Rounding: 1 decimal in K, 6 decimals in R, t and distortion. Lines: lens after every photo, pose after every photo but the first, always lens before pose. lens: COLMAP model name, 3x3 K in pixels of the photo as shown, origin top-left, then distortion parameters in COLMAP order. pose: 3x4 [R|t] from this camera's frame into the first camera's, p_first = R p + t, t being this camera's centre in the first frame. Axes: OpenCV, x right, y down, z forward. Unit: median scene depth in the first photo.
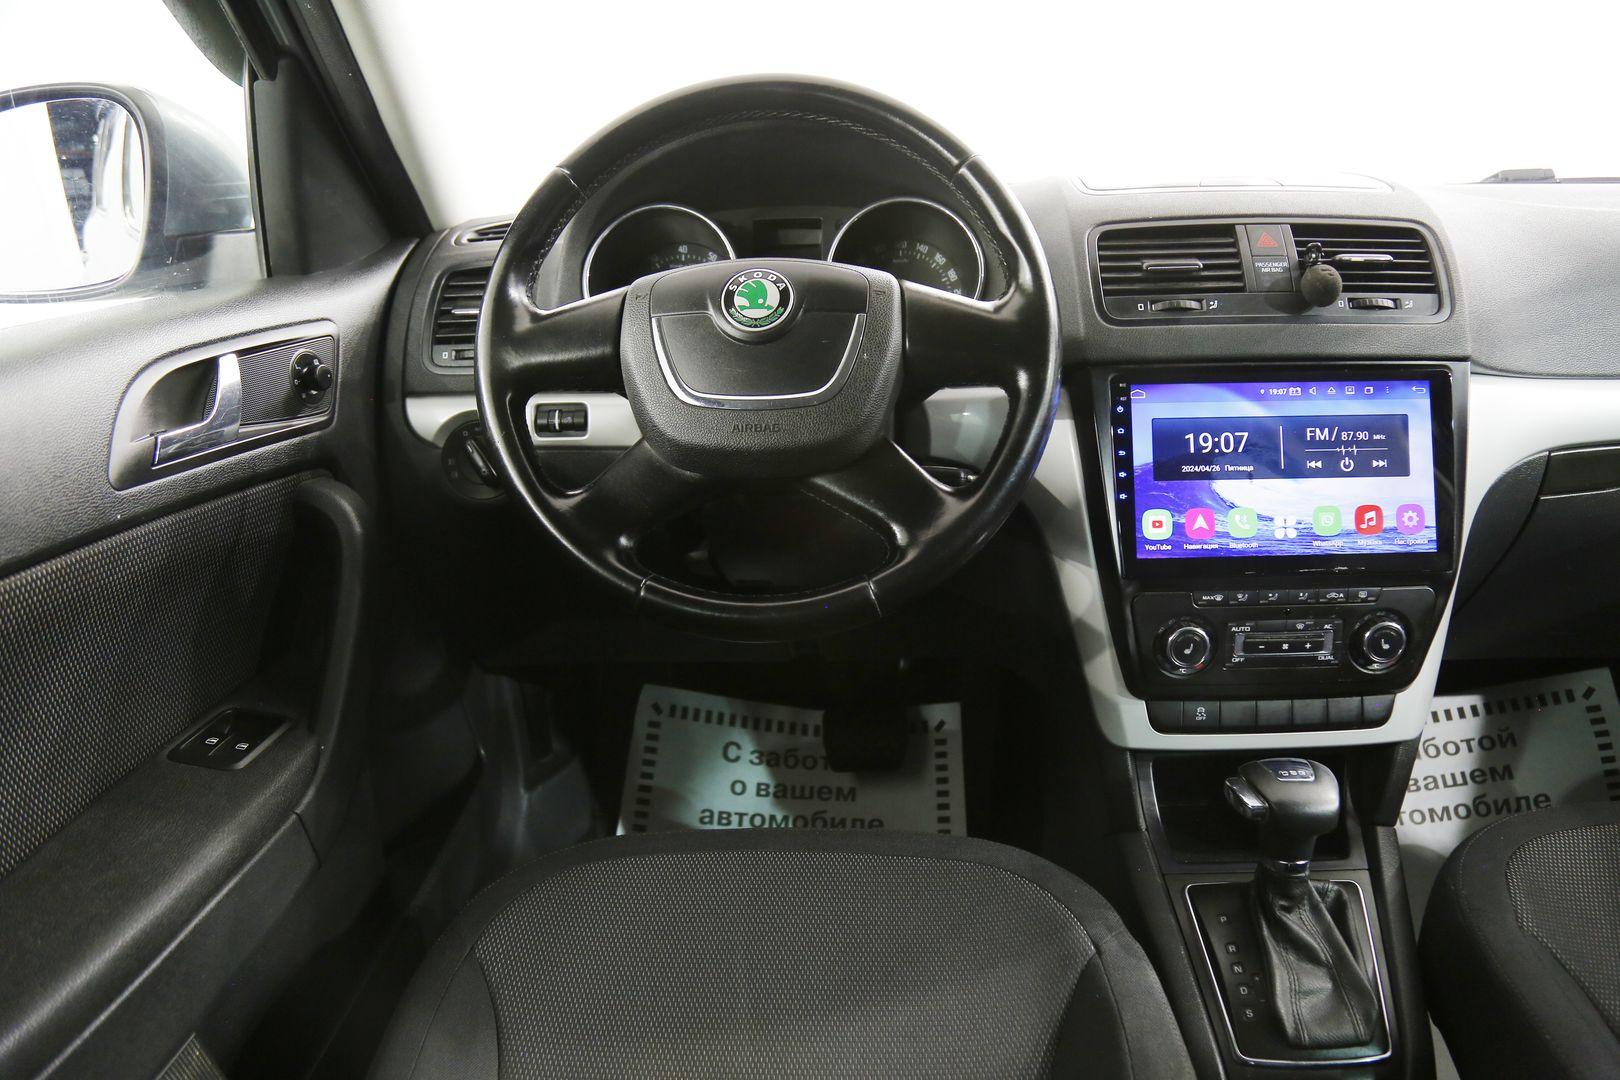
lens RADIAL K [[1067.1, 0, 812.4], [0, 1067.1, 540.5], [0, 0, 1]] dist [-0.126536, 0.049879]
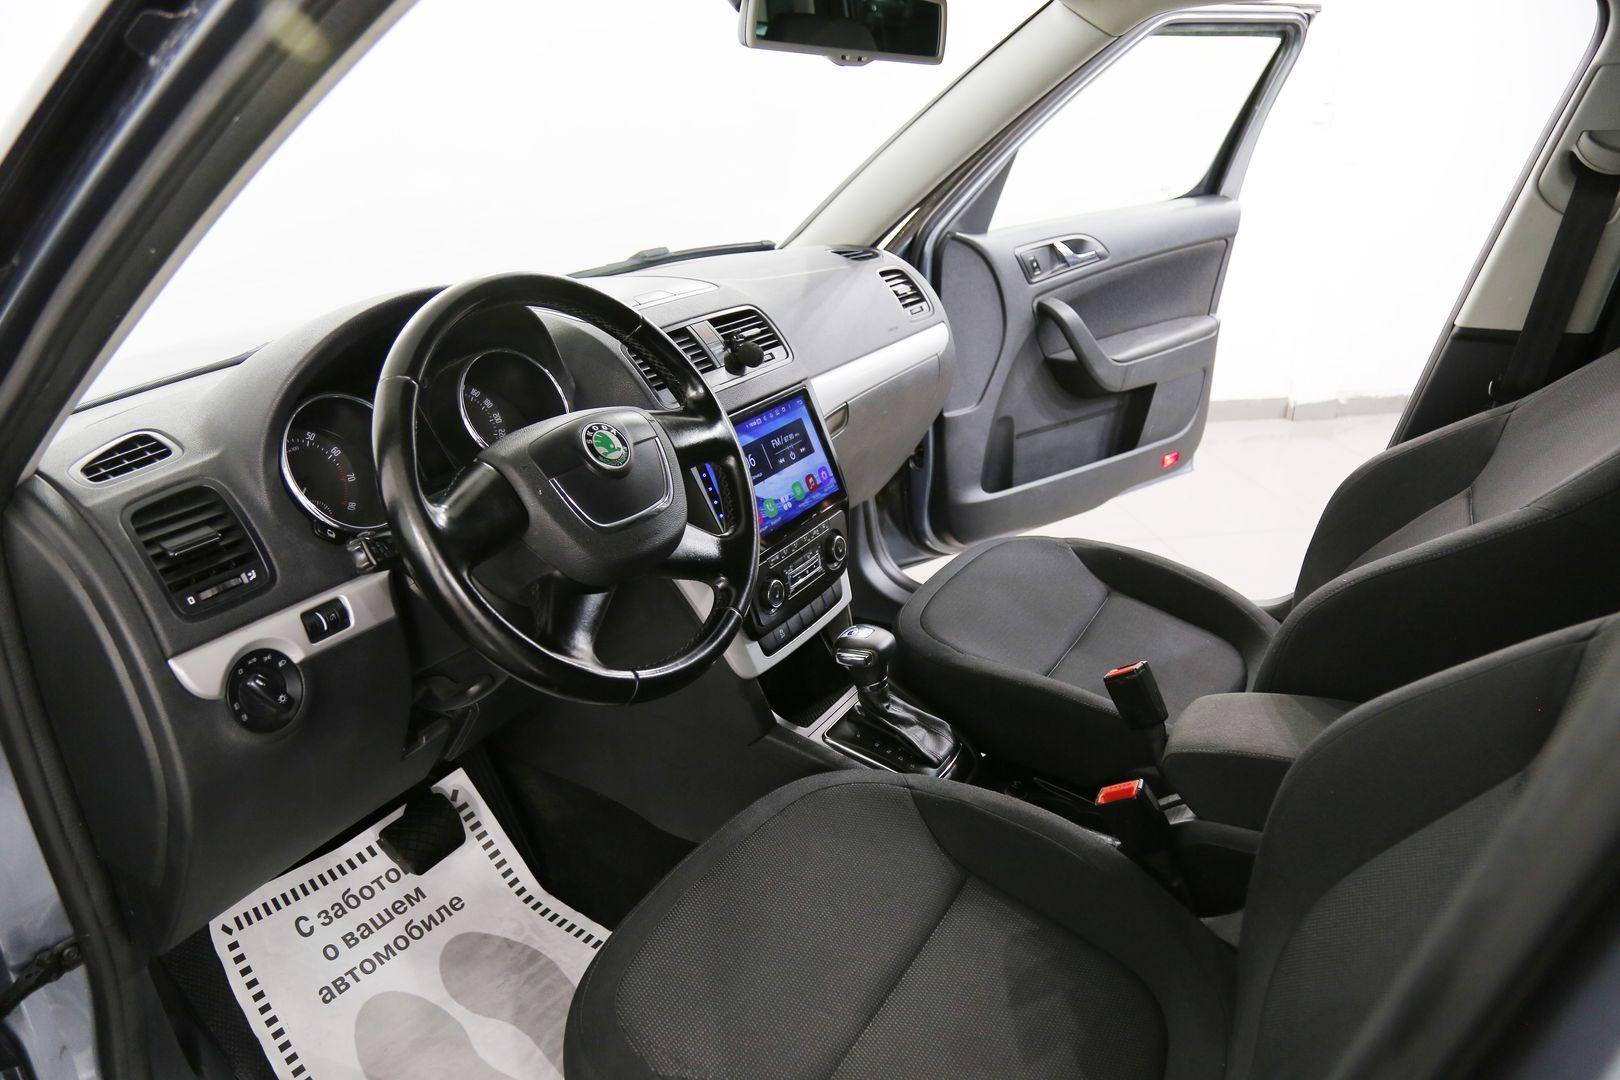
lens RADIAL K [[1067.1, 0, 799.9], [0, 1067.1, 540.4], [0, 0, 1]] dist [-0.126536, 0.049879]
pose [[0.468669, -0.309706, 0.827304, -0.909548], [0.338290, 0.928058, 0.155782, -0.205655], [-0.816033, 0.206859, 0.539722, 0.101625]]
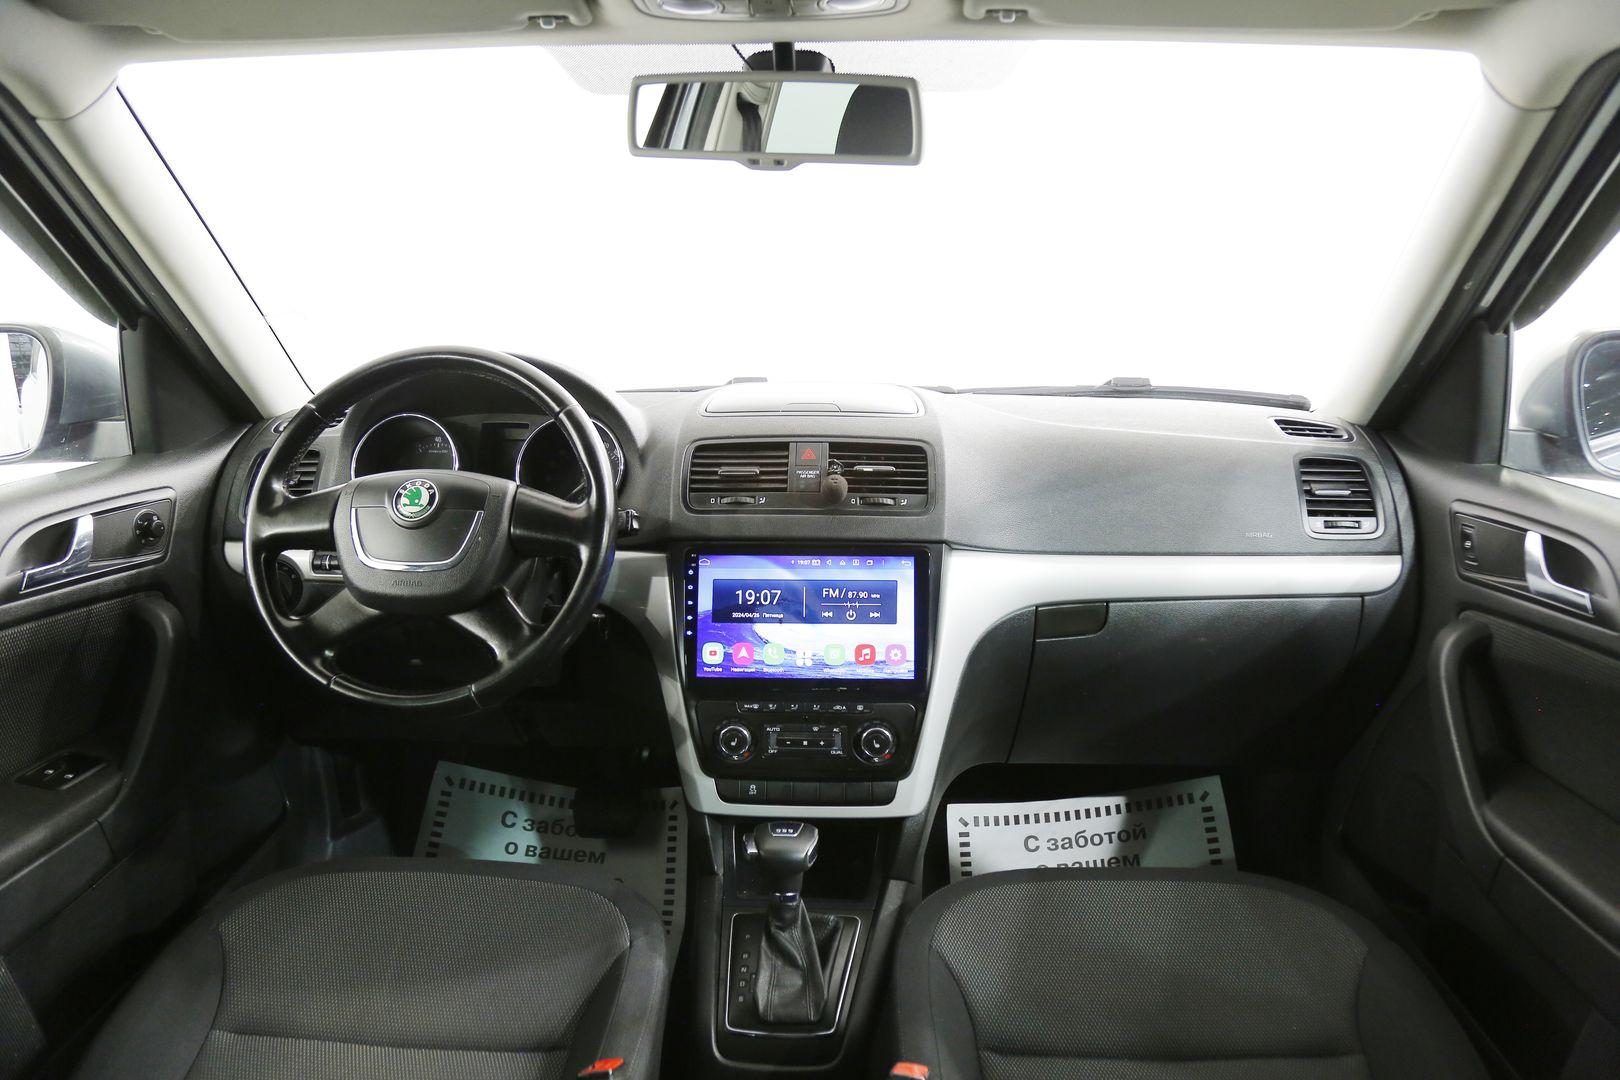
lens RADIAL K [[1067.1, 0, 816.2], [0, 1067.1, 537.4], [0, 0, 1]] dist [-0.126536, 0.049879]
pose [[0.999238, 0.033753, 0.019603, 0.430930], [-0.031622, 0.994447, -0.100379, -0.030561], [-0.022883, 0.099683, 0.994756, -0.455096]]
